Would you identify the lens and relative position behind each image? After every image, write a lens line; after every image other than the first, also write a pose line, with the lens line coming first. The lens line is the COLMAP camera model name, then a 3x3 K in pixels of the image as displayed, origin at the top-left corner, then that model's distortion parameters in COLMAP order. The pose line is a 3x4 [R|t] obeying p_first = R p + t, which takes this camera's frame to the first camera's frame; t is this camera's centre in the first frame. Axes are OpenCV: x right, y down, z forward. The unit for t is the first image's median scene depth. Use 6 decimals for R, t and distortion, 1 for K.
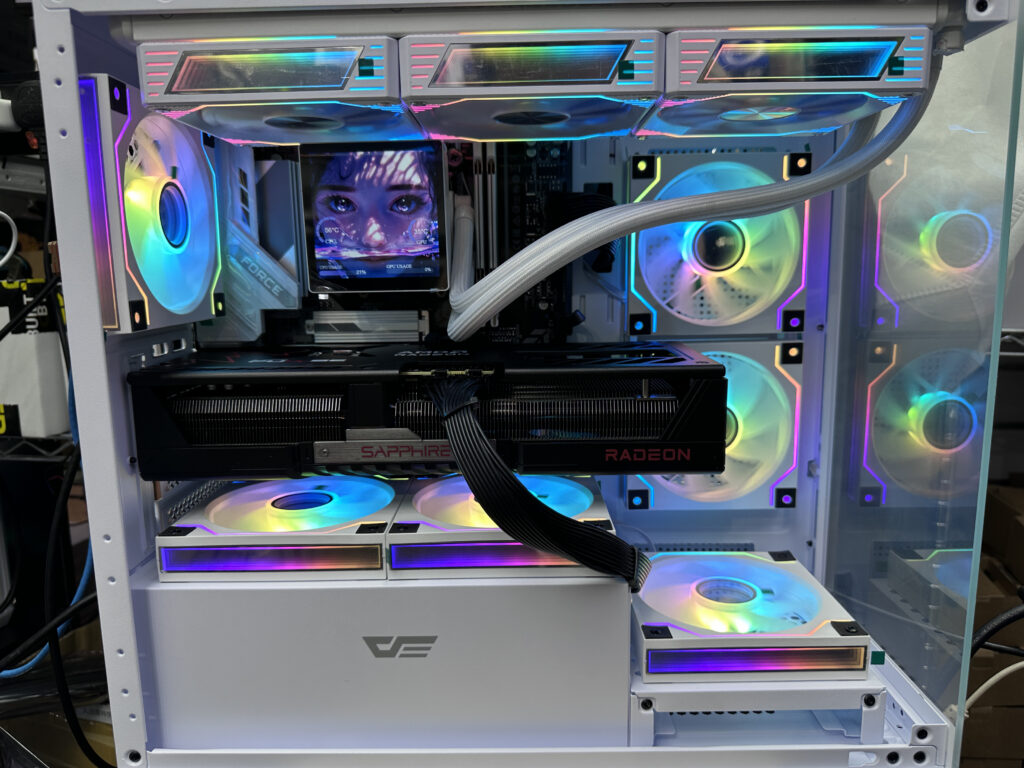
lens RADIAL K [[739.1, 0, 510.3], [0, 739.1, 389.5], [0, 0, 1]] dist [0.013351, -0.042940]
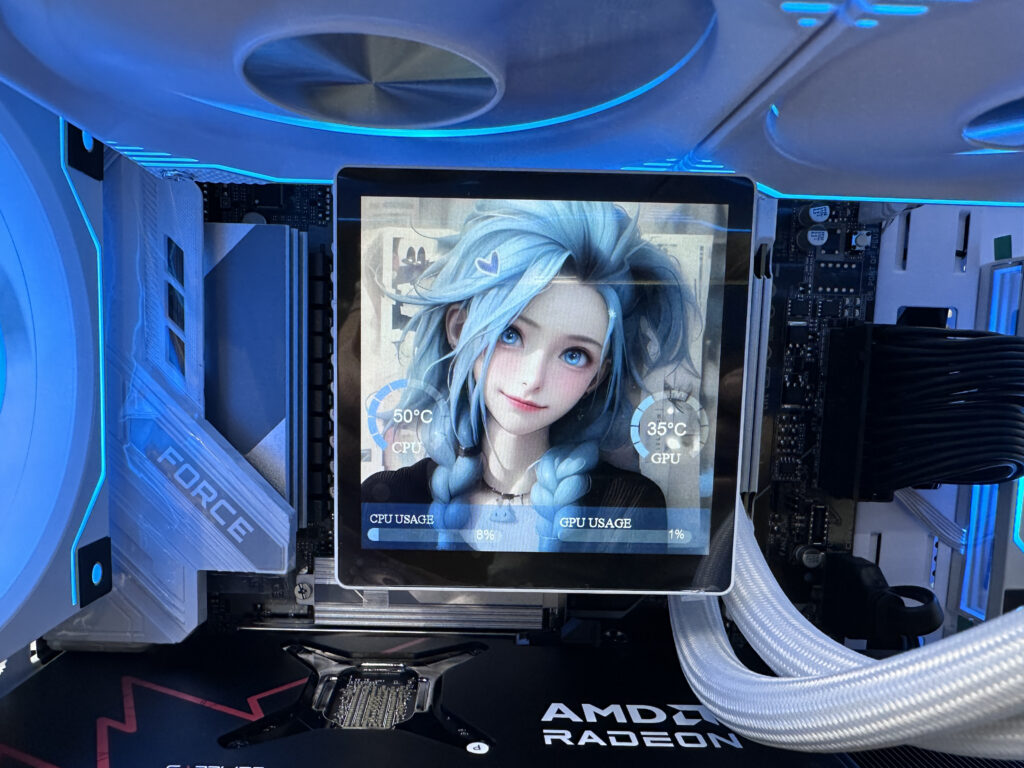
lens RADIAL K [[739.1, 0, 483.0], [0, 739.1, 436.7], [0, 0, 1]] dist [0.013351, -0.042940]
pose [[0.998663, 0.039489, 0.033348, -0.216710], [-0.037361, 0.997366, -0.062168, -0.183724], [-0.035715, 0.060839, 0.997508, 0.641045]]
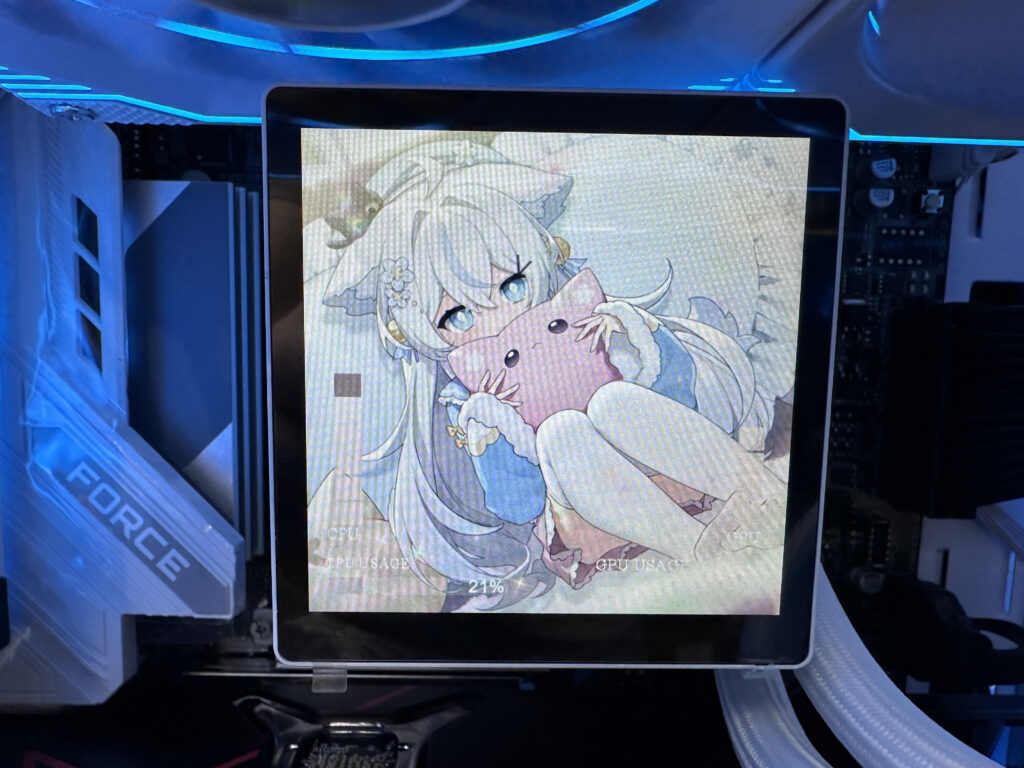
lens RADIAL K [[739.1, 0, 483.9], [0, 739.1, 425.1], [0, 0, 1]] dist [0.013351, -0.042940]
pose [[0.998783, 0.032681, 0.036932, -0.211431], [-0.030729, 0.998161, -0.052258, -0.203942], [-0.038572, 0.051060, 0.997950, 0.733087]]
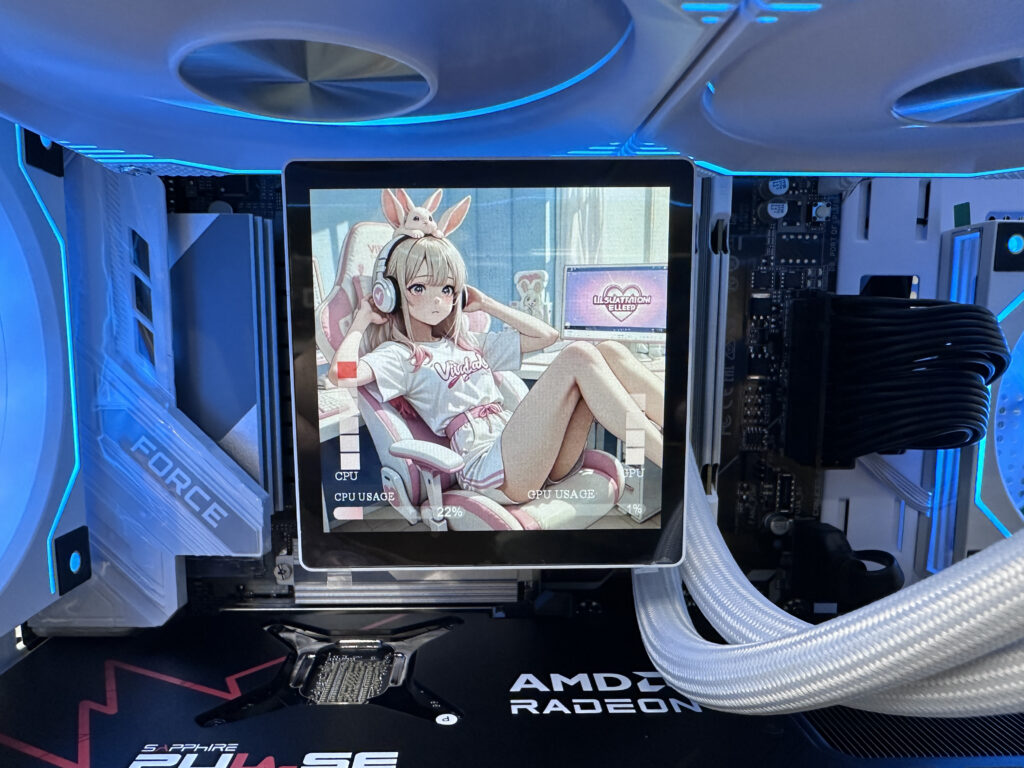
lens RADIAL K [[739.1, 0, 485.9], [0, 739.1, 427.9], [0, 0, 1]] dist [0.013351, -0.042940]
pose [[0.999269, 0.009962, 0.036903, -0.195119], [-0.008641, 0.999323, -0.035765, -0.189084], [-0.037234, 0.035420, 0.998679, 0.629746]]
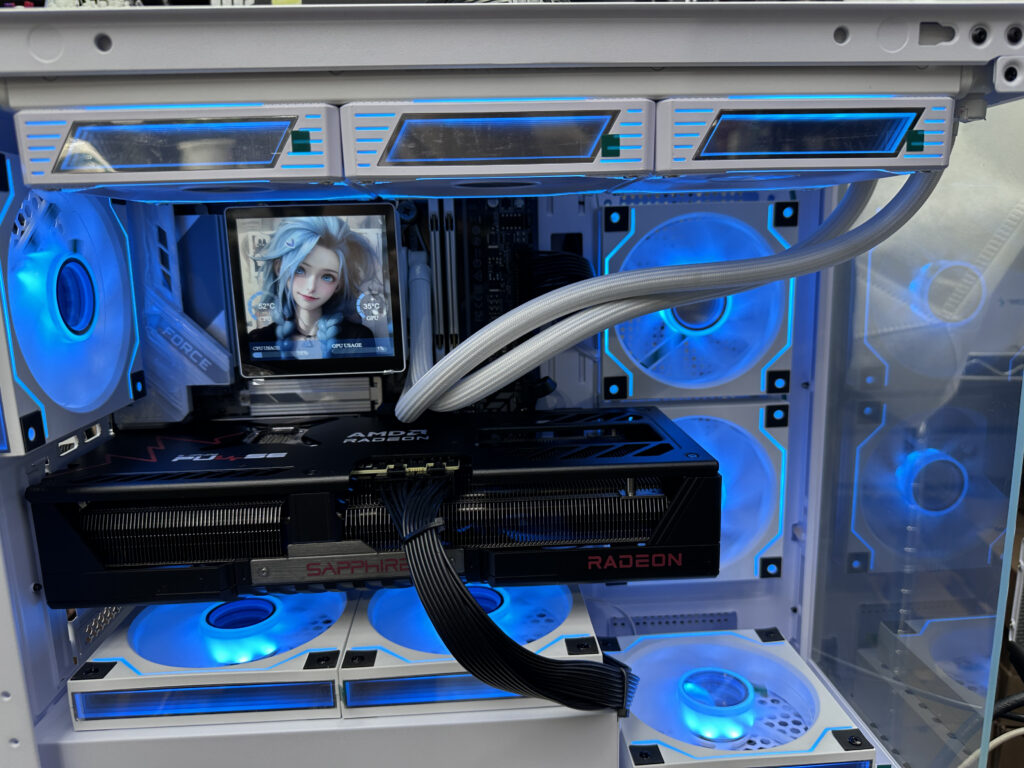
lens RADIAL K [[739.1, 0, 511.8], [0, 739.1, 384.0], [0, 0, 1]] dist [0.013351, -0.042940]
pose [[0.997441, -0.020866, 0.068381, -0.016656], [0.019347, 0.999553, 0.022802, -0.137659], [-0.068826, -0.021420, 0.997399, 0.115496]]
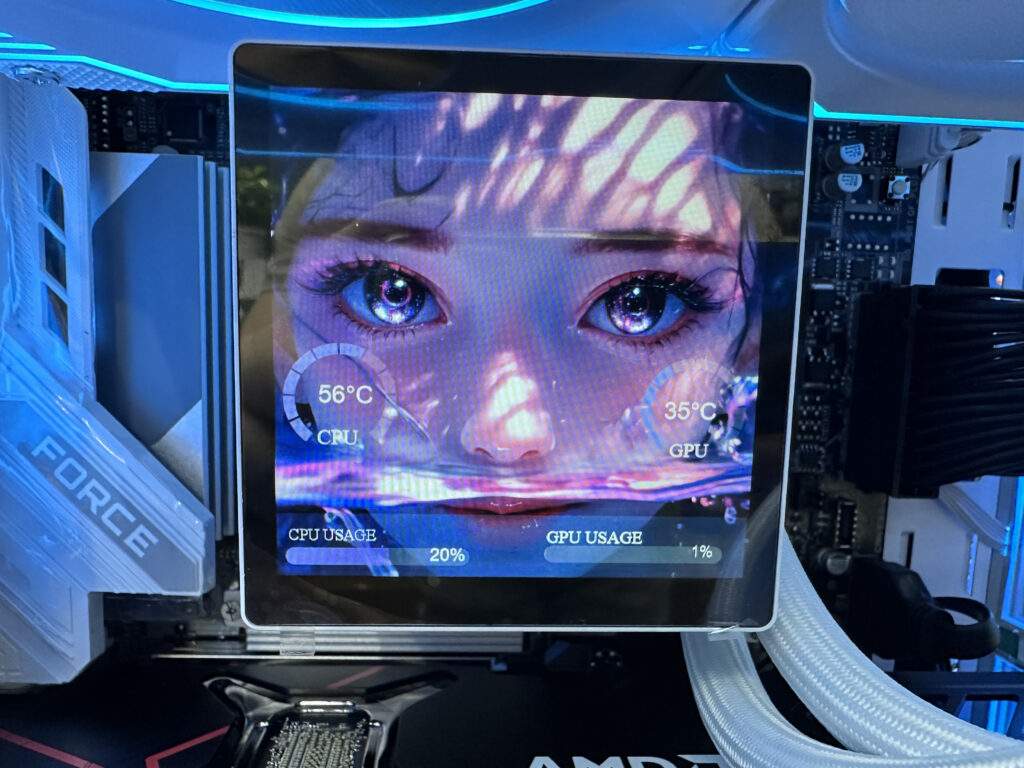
lens RADIAL K [[739.1, 0, 484.2], [0, 739.1, 434.9], [0, 0, 1]] dist [0.013351, -0.042940]
pose [[0.997161, 0.034838, 0.066757, -0.207673], [-0.031784, 0.998423, -0.046282, -0.189661], [-0.068264, 0.044029, 0.996695, 0.733095]]
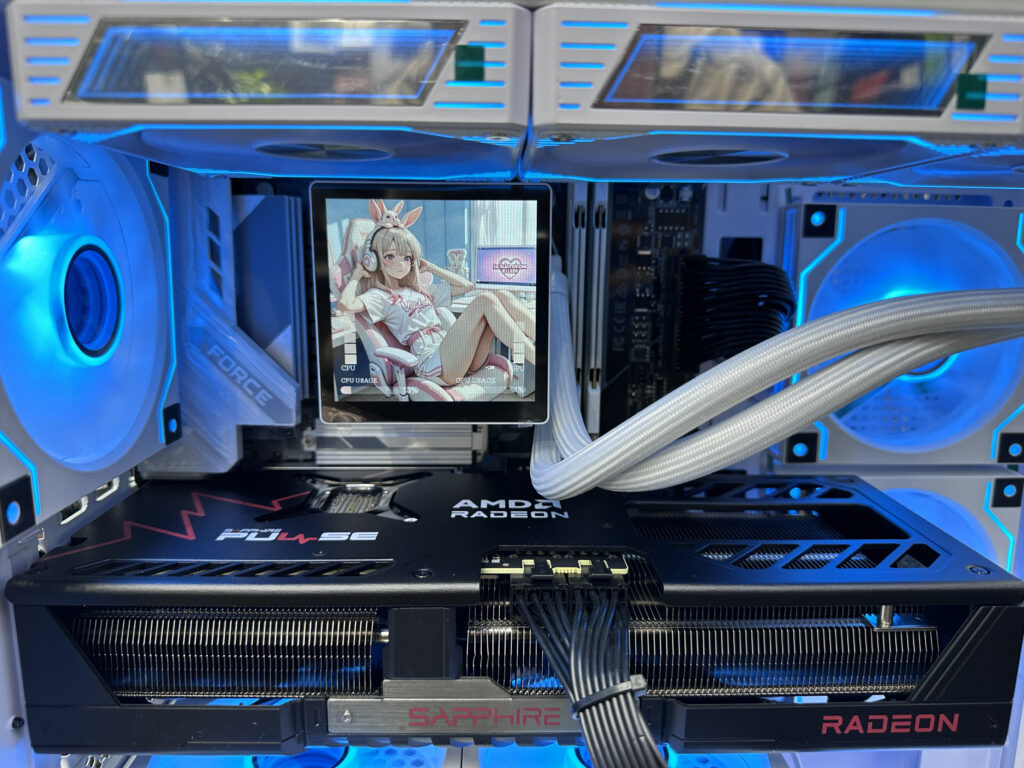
lens RADIAL K [[739.1, 0, 508.3], [0, 739.1, 382.3], [0, 0, 1]] dist [0.013351, -0.042940]
pose [[0.998870, 0.020895, 0.042679, -0.144721], [-0.021252, 0.999743, 0.007929, -0.174394], [-0.042503, -0.008827, 0.999057, 0.386741]]
